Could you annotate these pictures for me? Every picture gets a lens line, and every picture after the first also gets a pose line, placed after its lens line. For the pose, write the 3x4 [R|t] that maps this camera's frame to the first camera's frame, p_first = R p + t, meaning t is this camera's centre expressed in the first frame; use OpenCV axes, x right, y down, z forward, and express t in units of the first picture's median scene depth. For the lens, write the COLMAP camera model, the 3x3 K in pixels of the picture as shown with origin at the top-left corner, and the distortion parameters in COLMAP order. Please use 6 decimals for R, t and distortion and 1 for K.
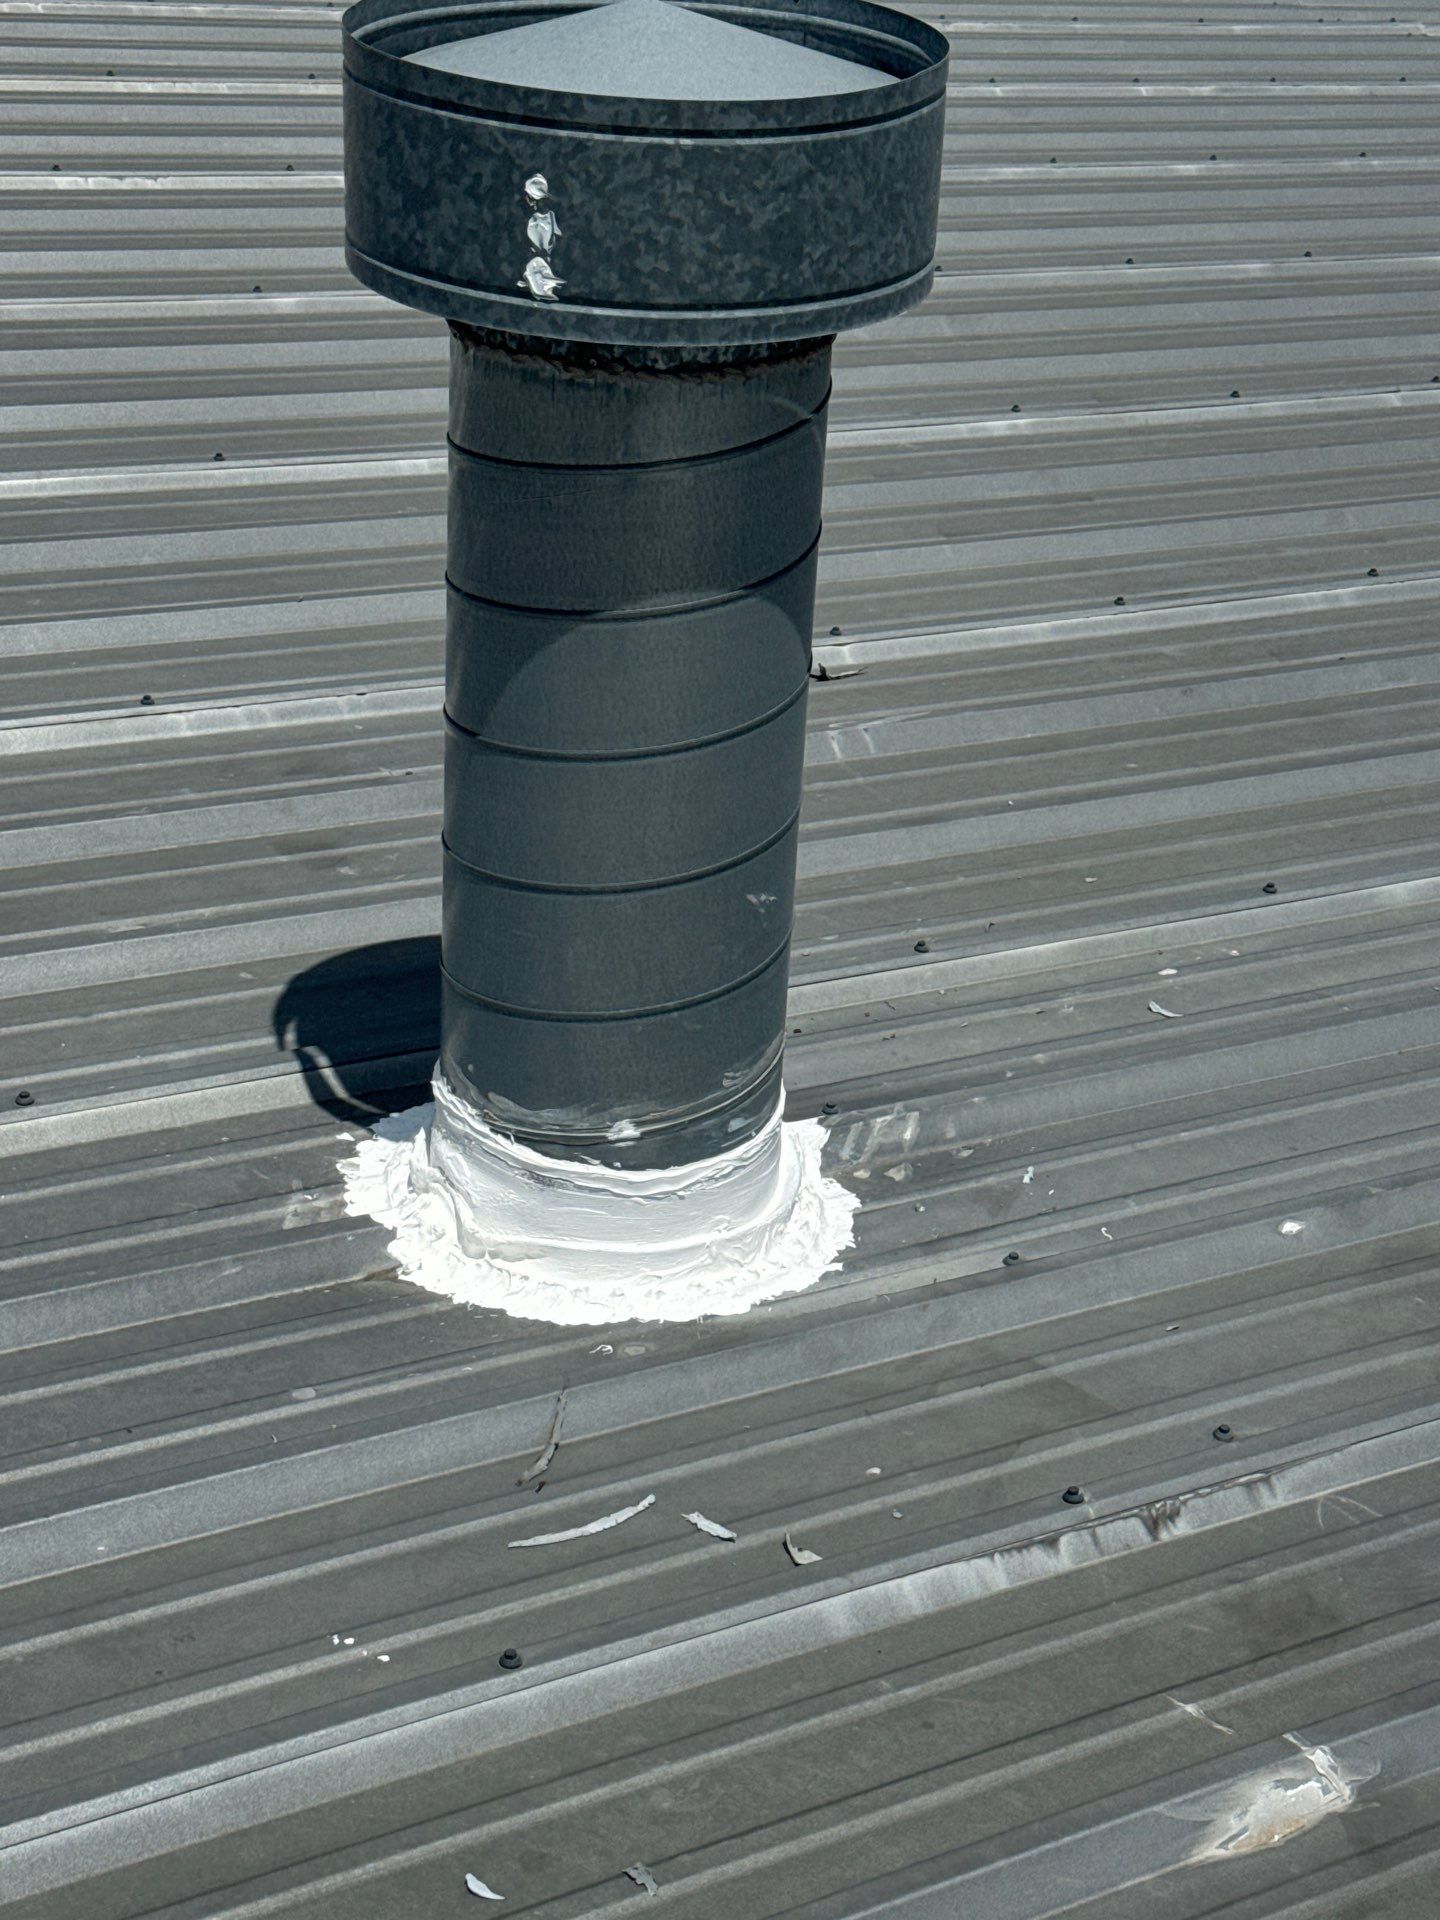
lens RADIAL K [[3081.4, 0, 720.0], [0, 3081.4, 960.0], [0, 0, 1]] dist [0.109373, 0.028784]
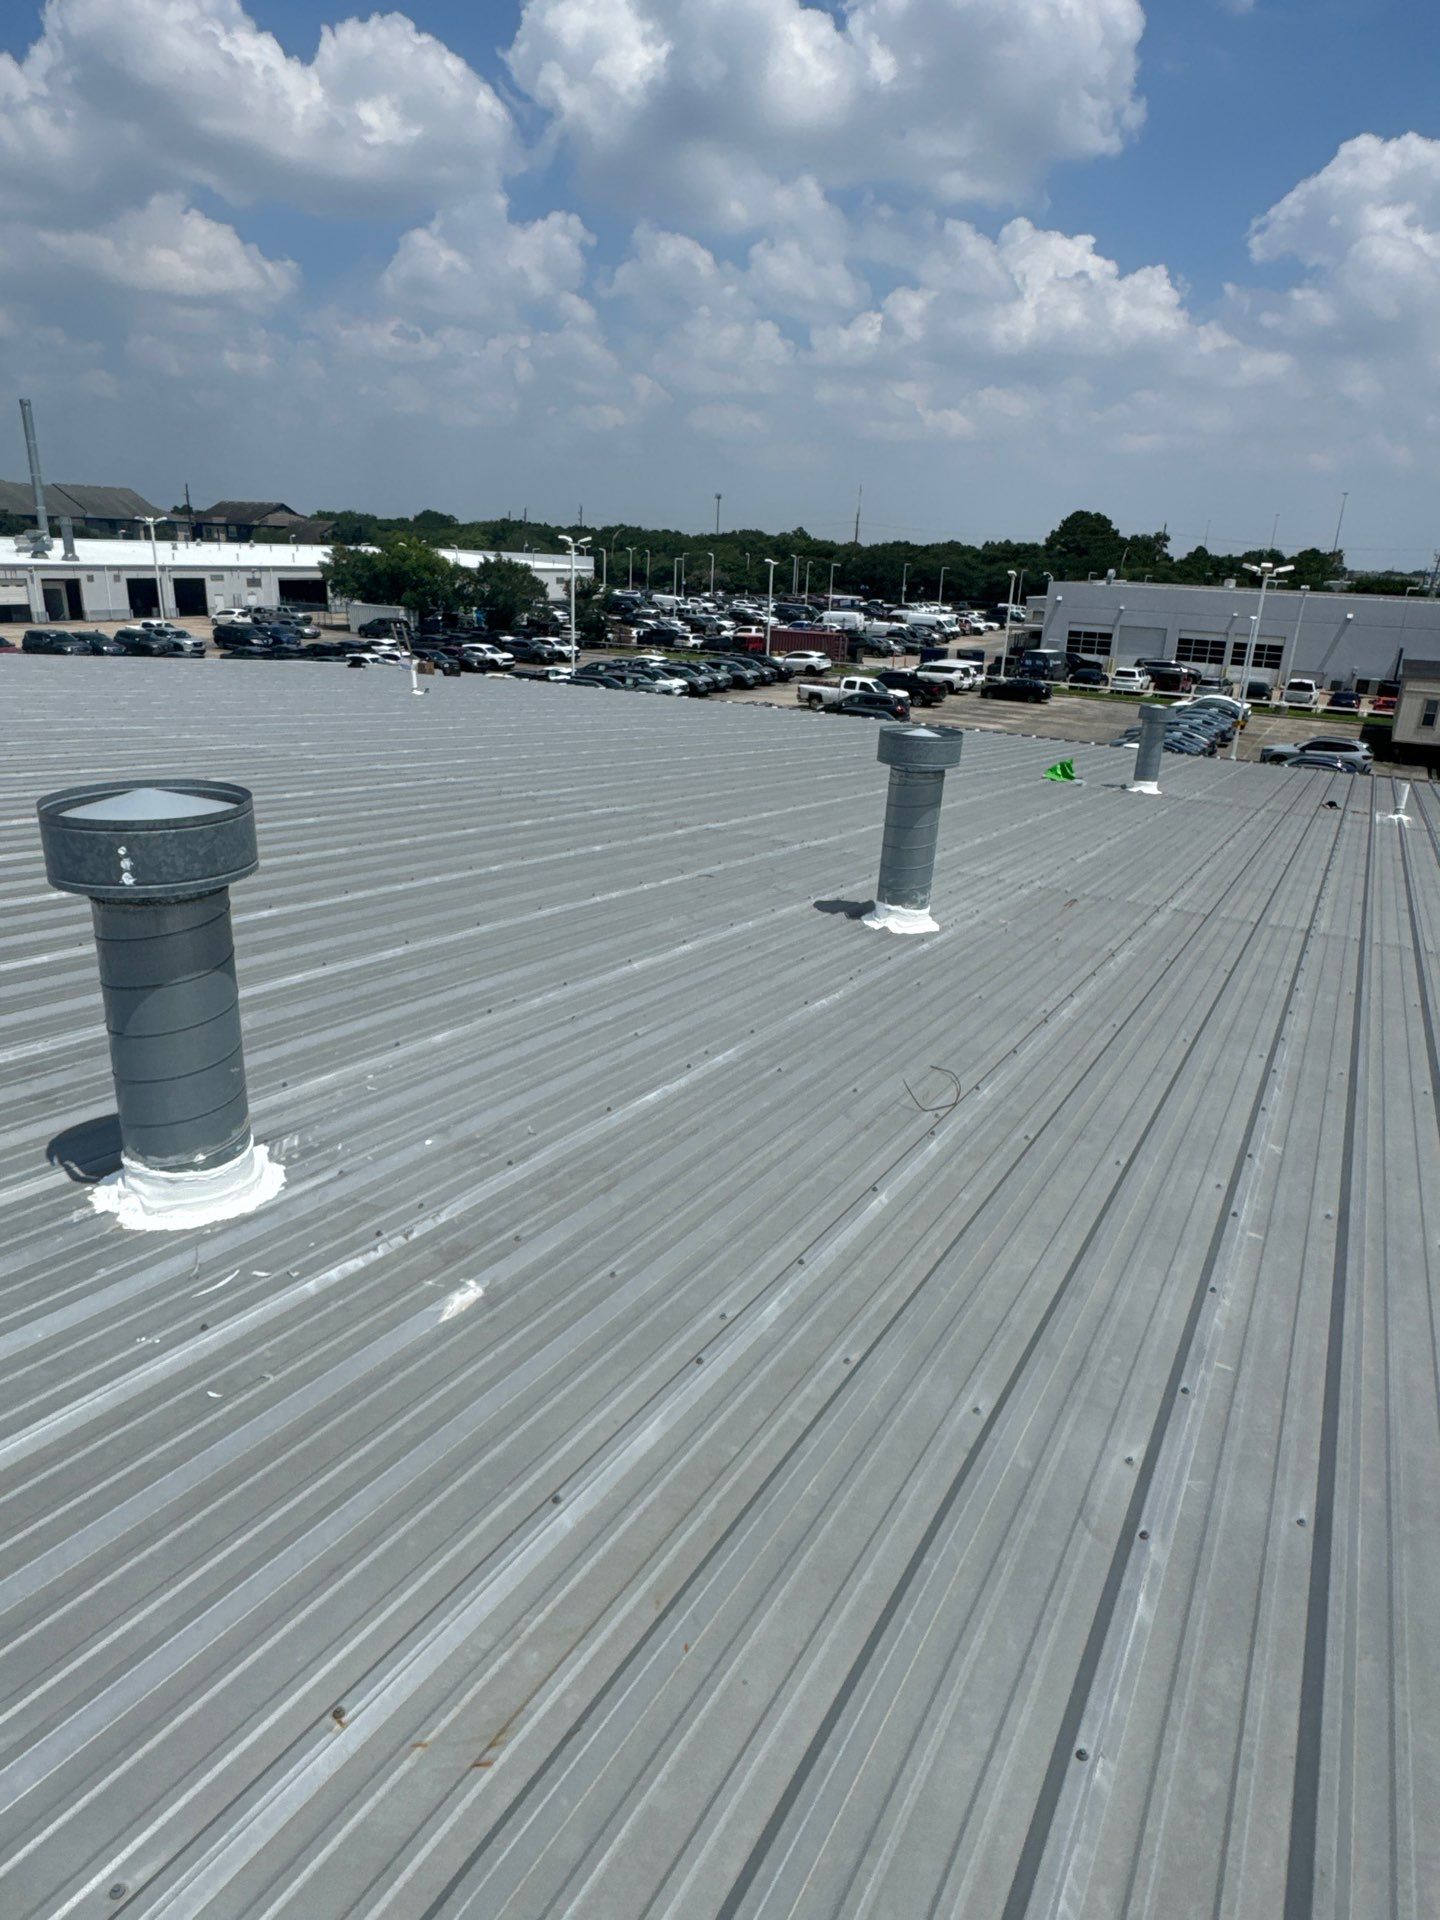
lens RADIAL K [[1369.3, 0, 720.0], [0, 1369.3, 960.0], [0, 0, 1]] dist [0.005824, -0.001873]
pose [[0.885054, -0.156241, 0.438485, -0.134721], [0.213668, 0.973246, -0.084488, 0.087849], [-0.413553, 0.168467, 0.894759, -0.397889]]
